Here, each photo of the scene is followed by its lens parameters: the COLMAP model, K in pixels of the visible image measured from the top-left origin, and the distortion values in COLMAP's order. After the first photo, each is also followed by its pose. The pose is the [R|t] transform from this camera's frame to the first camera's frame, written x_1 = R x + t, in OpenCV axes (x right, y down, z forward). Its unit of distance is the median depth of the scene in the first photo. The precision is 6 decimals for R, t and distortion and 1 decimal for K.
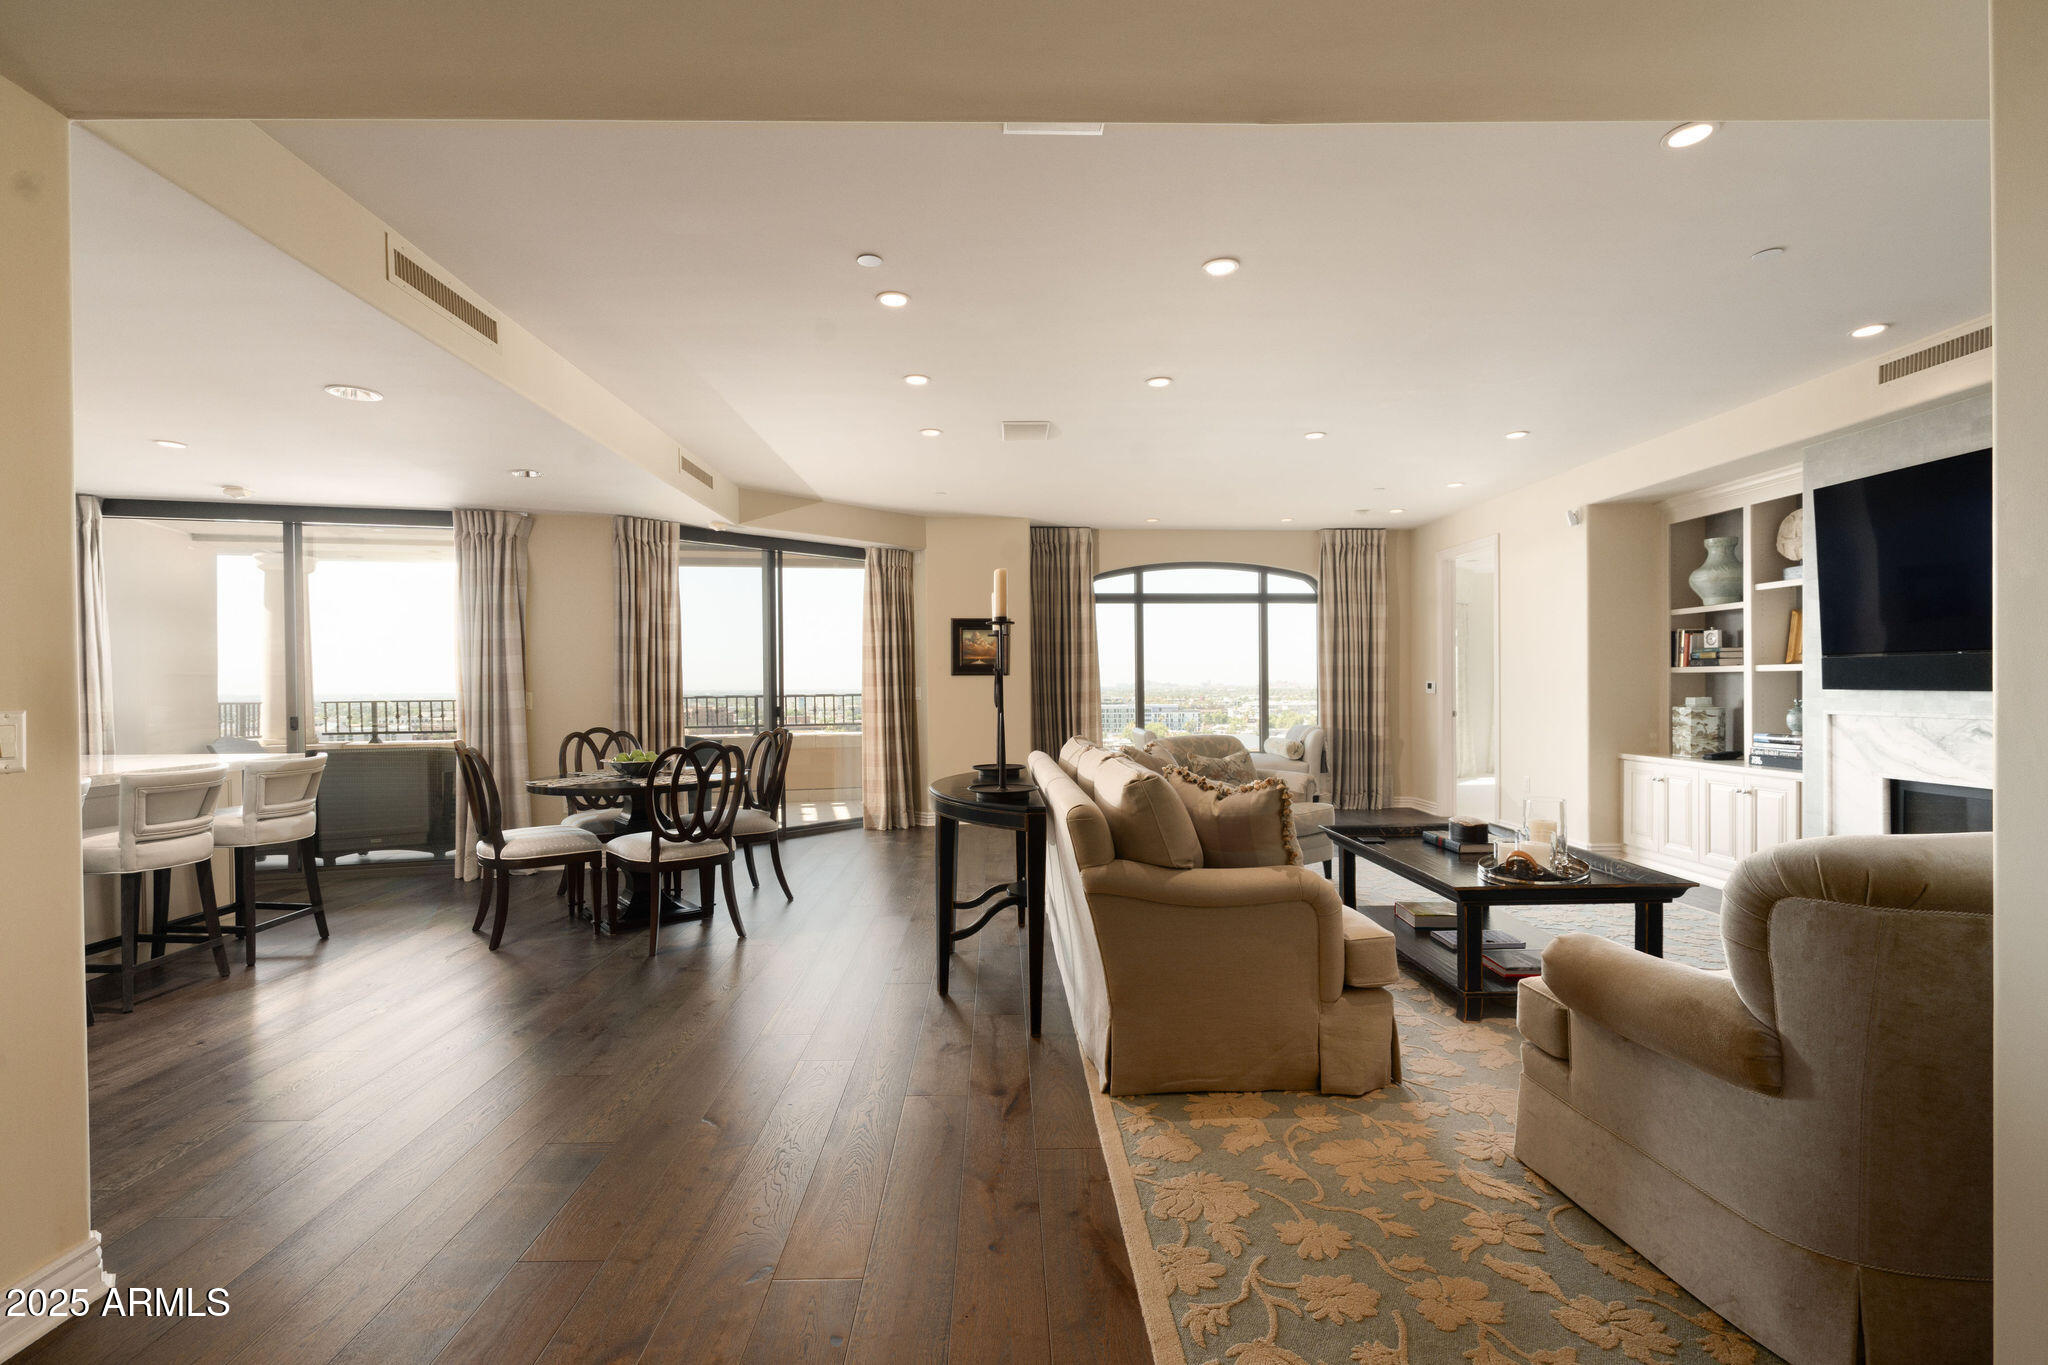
lens RADIAL K [[926.4, 0, 1006.0], [0, 926.4, 679.2], [0, 0, 1]] dist [-0.007860, 0.002644]
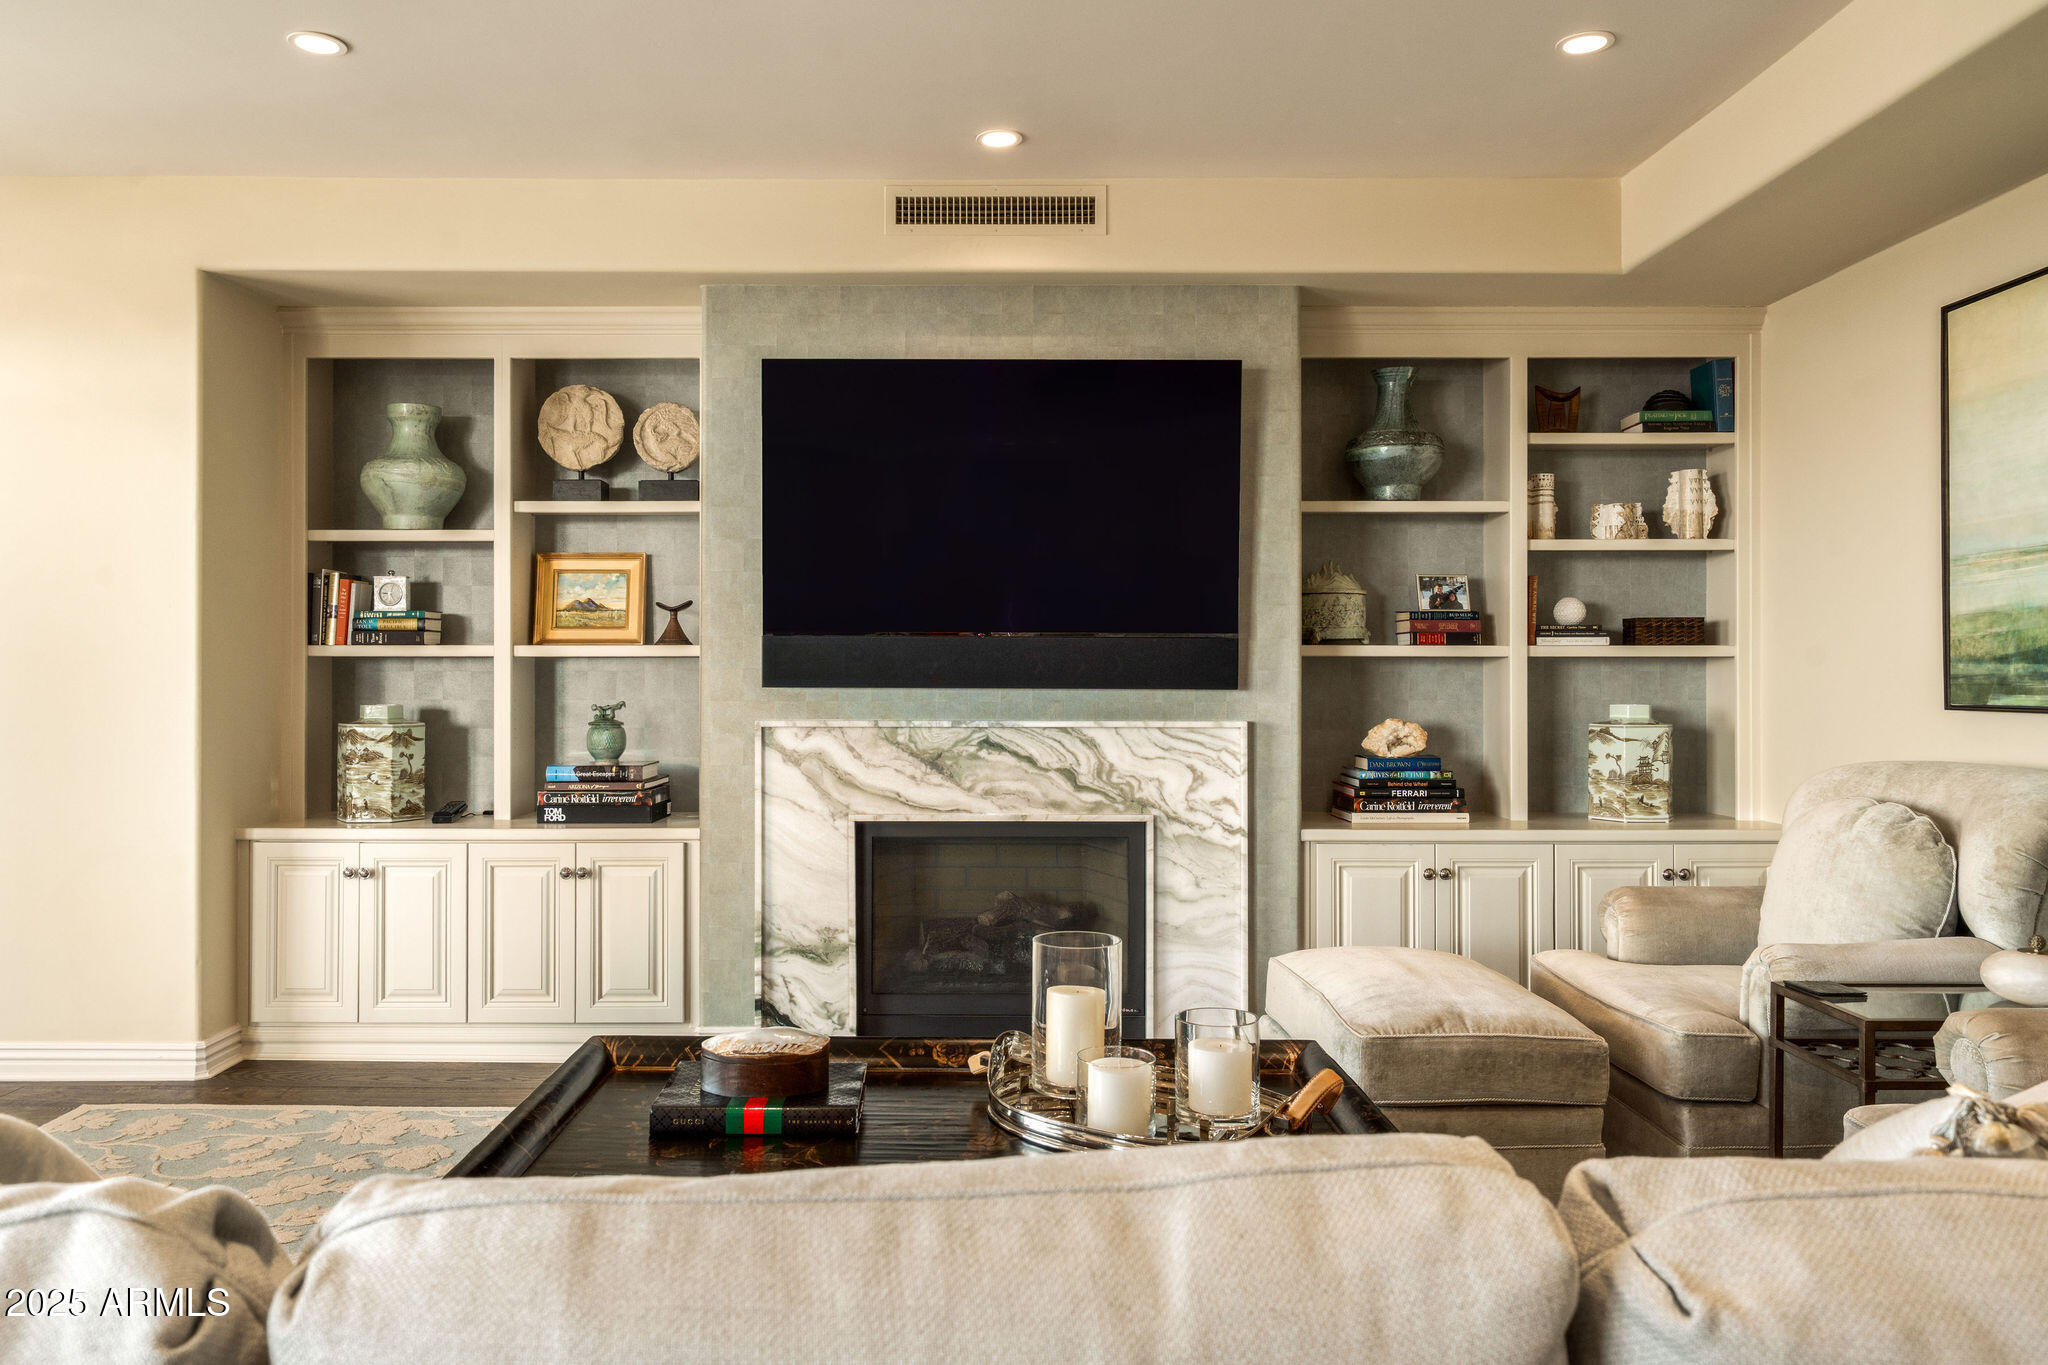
lens RADIAL K [[1358.1, 0, 1021.7], [0, 1358.1, 676.8], [0, 0, 1]] dist [-0.002438, -0.000662]
pose [[-0.006933, 0.005898, 0.999959, -0.014872], [-0.006876, 0.999959, -0.005946, 0.006931], [-0.999952, -0.006917, -0.006893, 0.698516]]
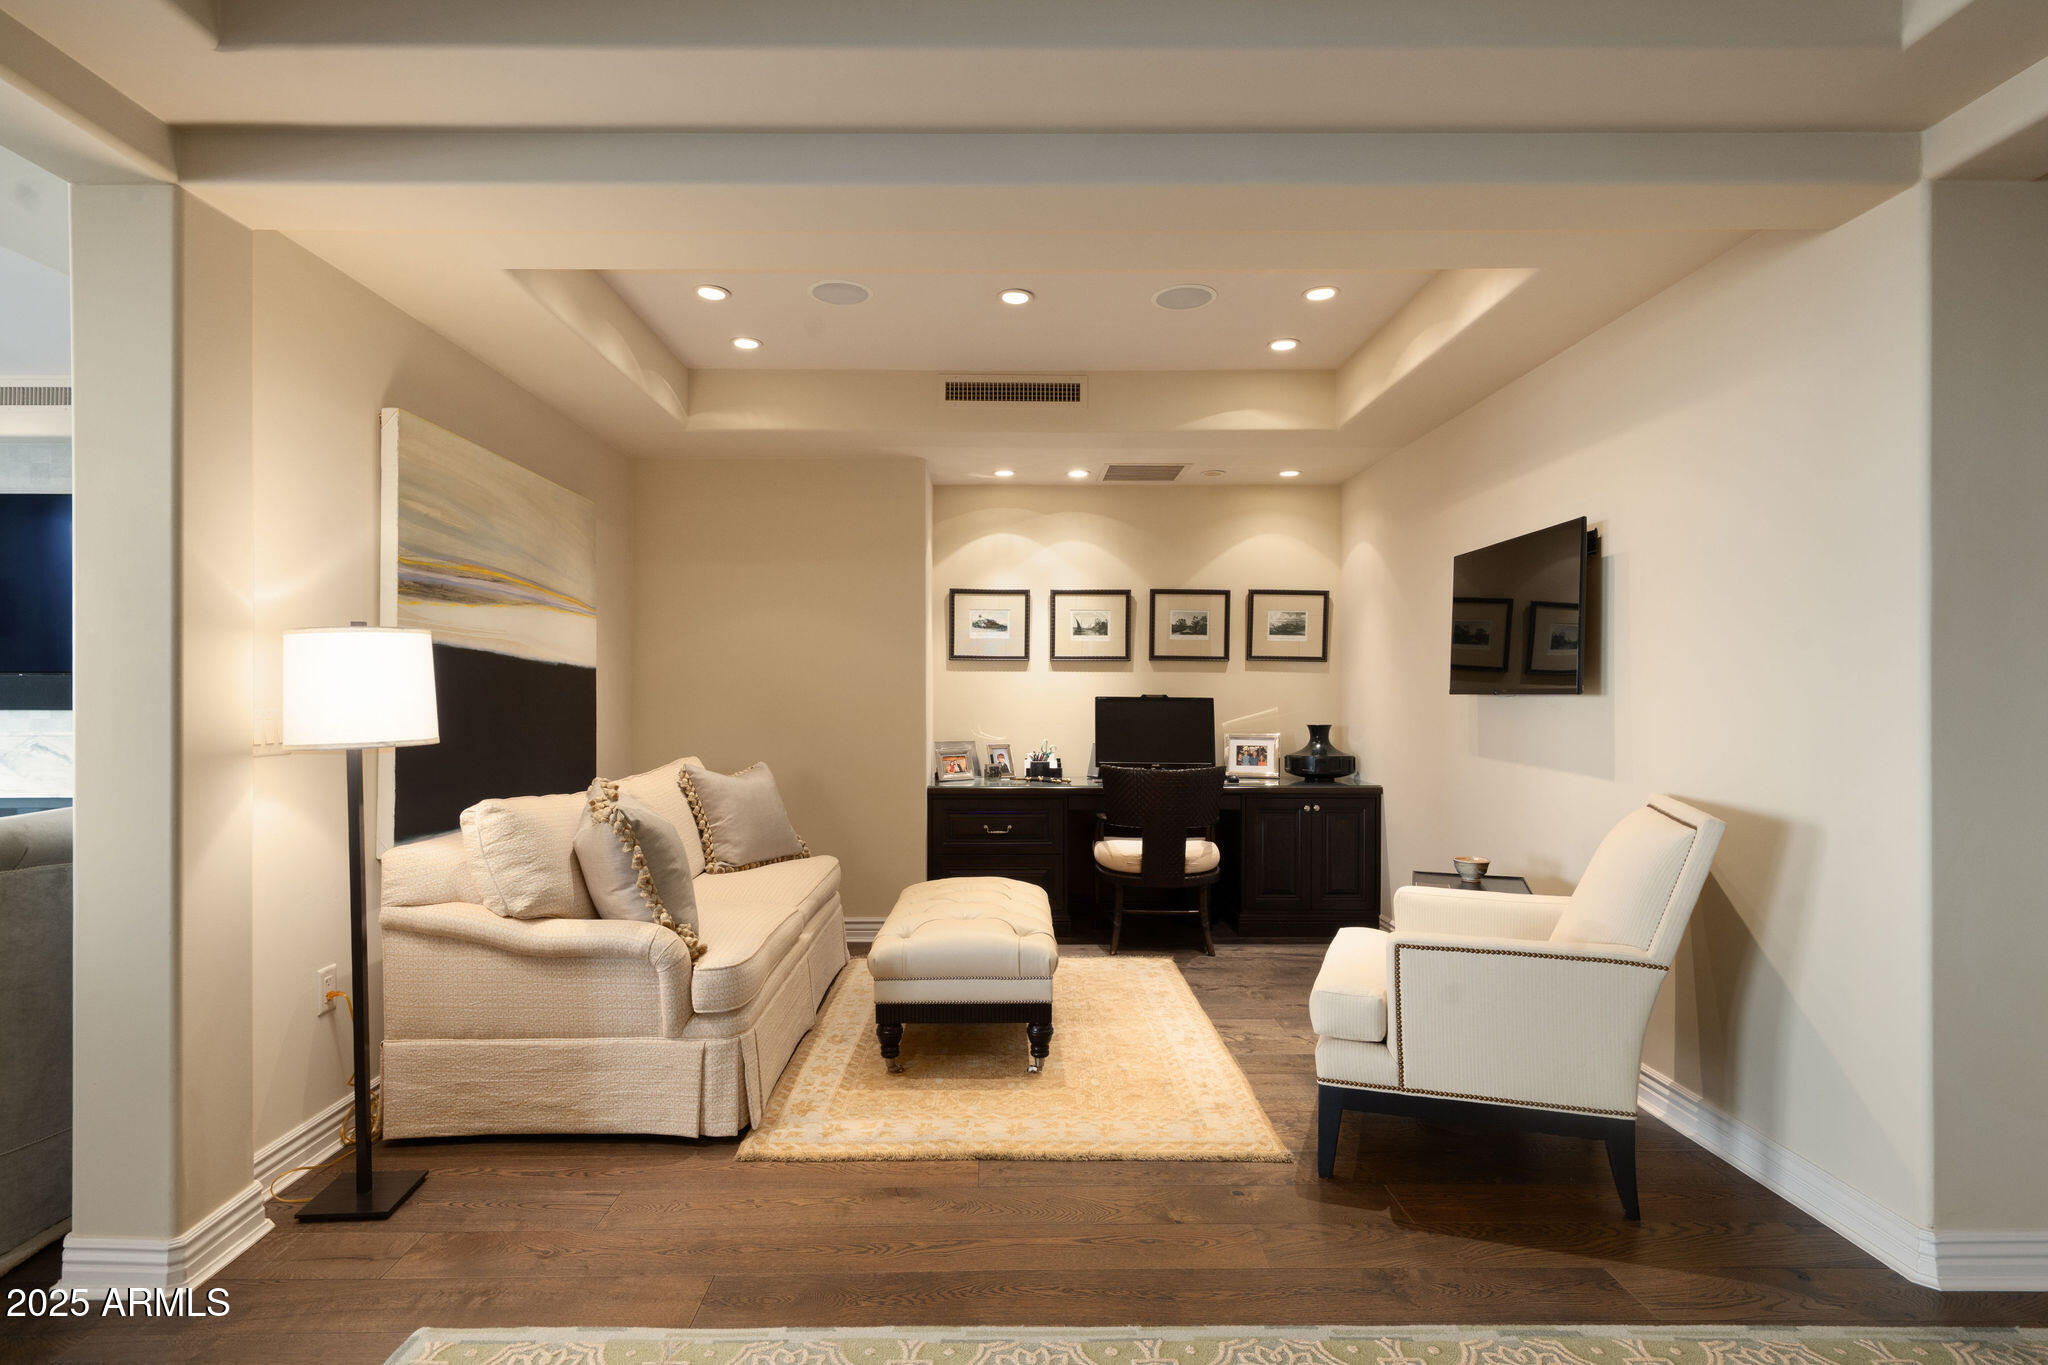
lens RADIAL K [[1052.7, 0, 1045.6], [0, 1052.7, 687.7], [0, 0, 1]] dist [0.000861, 0.000243]
pose [[-0.000967, 0.014767, 0.999890, -0.142479], [-0.003186, 0.999886, -0.014770, 0.001323], [-0.999994, -0.003199, -0.000920, -0.127064]]
